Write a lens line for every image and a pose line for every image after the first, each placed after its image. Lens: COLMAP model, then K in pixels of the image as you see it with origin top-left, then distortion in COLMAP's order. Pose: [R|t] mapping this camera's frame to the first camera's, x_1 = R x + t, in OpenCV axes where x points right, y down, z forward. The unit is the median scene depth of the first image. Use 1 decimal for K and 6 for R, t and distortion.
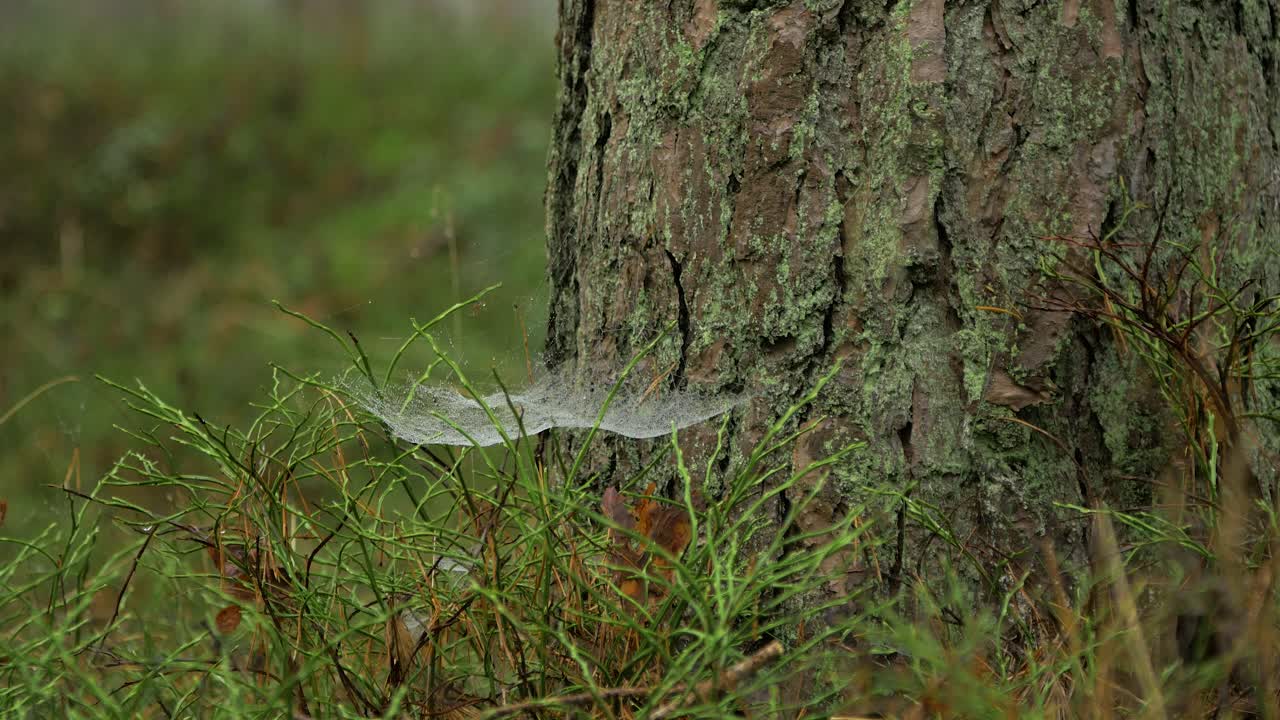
lens RADIAL K [[6281.4, 0, 640.2], [0, 6281.4, 360.6], [0, 0, 1]] dist [0.051077, 0.000000]
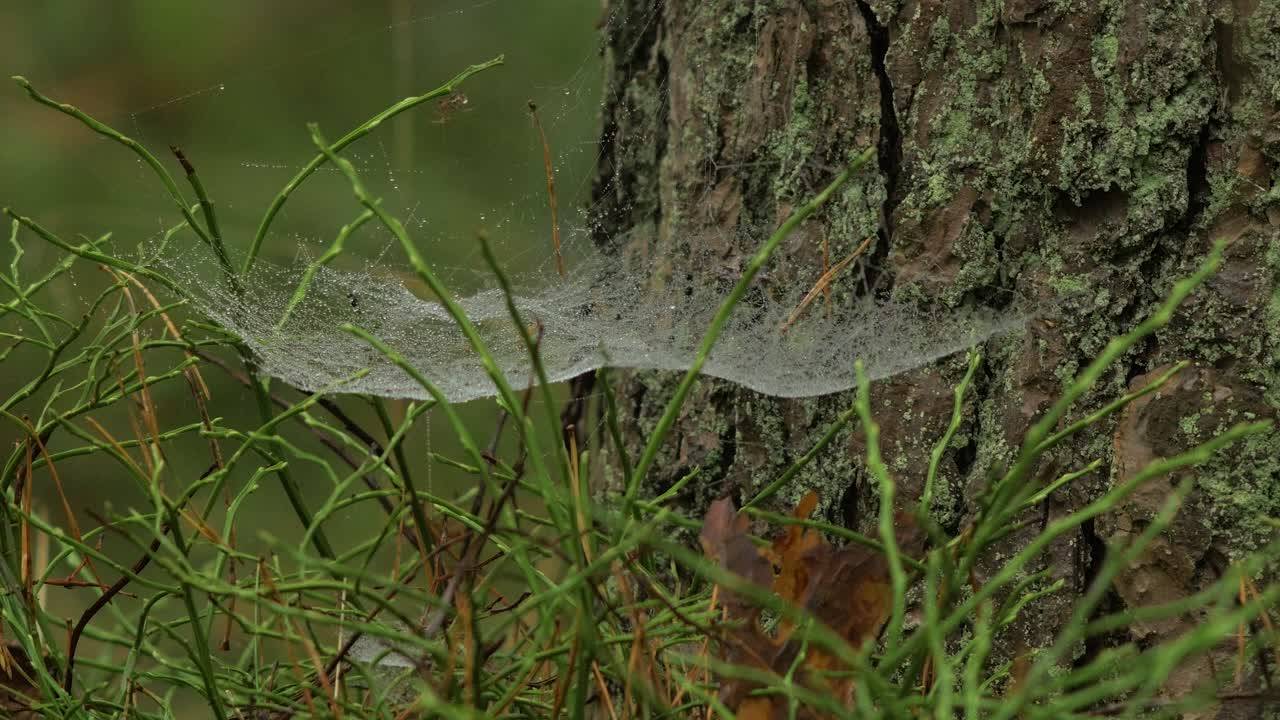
lens RADIAL K [[6281.4, 0, 640.5], [0, 6281.4, 358.5], [0, 0, 1]] dist [0.051077, 0.000000]
pose [[0.998180, 0.033137, -0.050378, 0.012521], [-0.033186, 0.999449, -0.000124, 0.009915], [0.050346, 0.001795, 0.998730, 0.530870]]
